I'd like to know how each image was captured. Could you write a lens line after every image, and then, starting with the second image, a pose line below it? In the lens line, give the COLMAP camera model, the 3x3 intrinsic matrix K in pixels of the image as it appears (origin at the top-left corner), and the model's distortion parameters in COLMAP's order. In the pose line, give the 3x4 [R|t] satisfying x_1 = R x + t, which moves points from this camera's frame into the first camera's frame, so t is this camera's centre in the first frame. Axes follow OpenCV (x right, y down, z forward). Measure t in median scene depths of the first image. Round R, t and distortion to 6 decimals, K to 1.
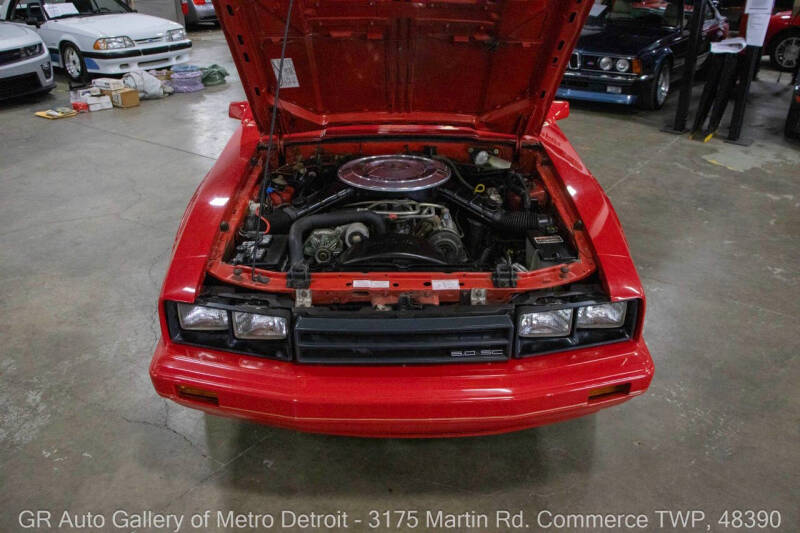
lens RADIAL K [[666.3, 0, 400.0], [0, 666.3, 266.5], [0, 0, 1]] dist [-0.166147, 0.155509]
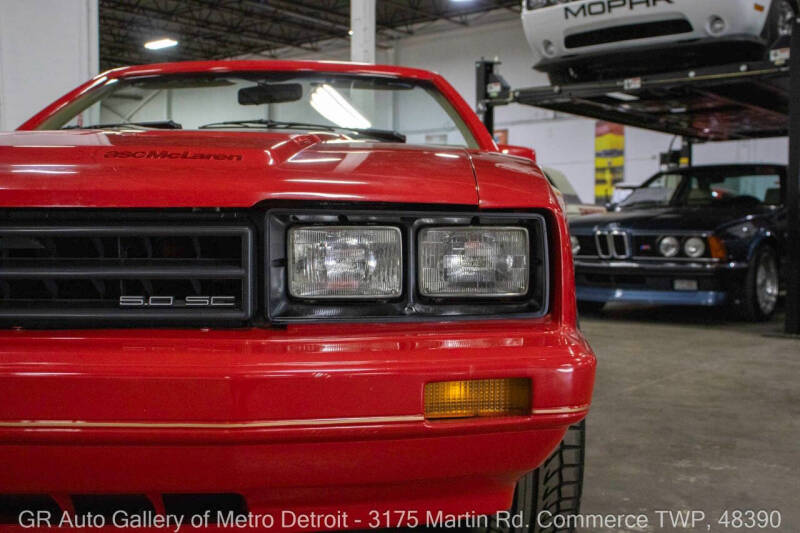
lens RADIAL K [[946.8, 0, 400.0], [0, 946.8, 266.5], [0, 0, 1]] dist [0.008239, 0.048051]
pose [[0.999026, 0.006037, -0.043711, 0.100926], [-0.023324, 0.913139, -0.406981, 0.125841], [0.037457, 0.407604, 0.912390, 0.135535]]
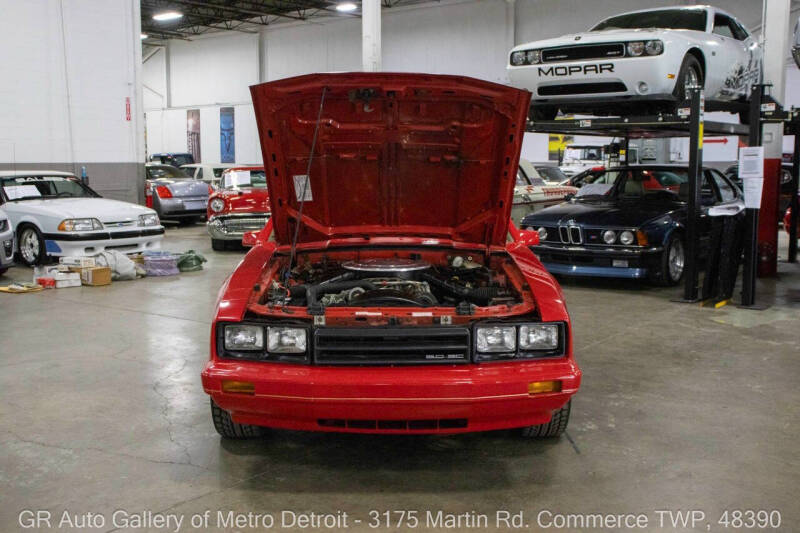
lens RADIAL K [[900.0, 0, 400.0], [0, 900.0, 266.5], [0, 0, 1]] dist [-0.014679, -0.016415]
pose [[0.999996, -0.001719, 0.002274, 0.006365], [0.002370, 0.944630, -0.328128, 0.192633], [-0.001584, 0.328132, 0.944630, -0.281527]]
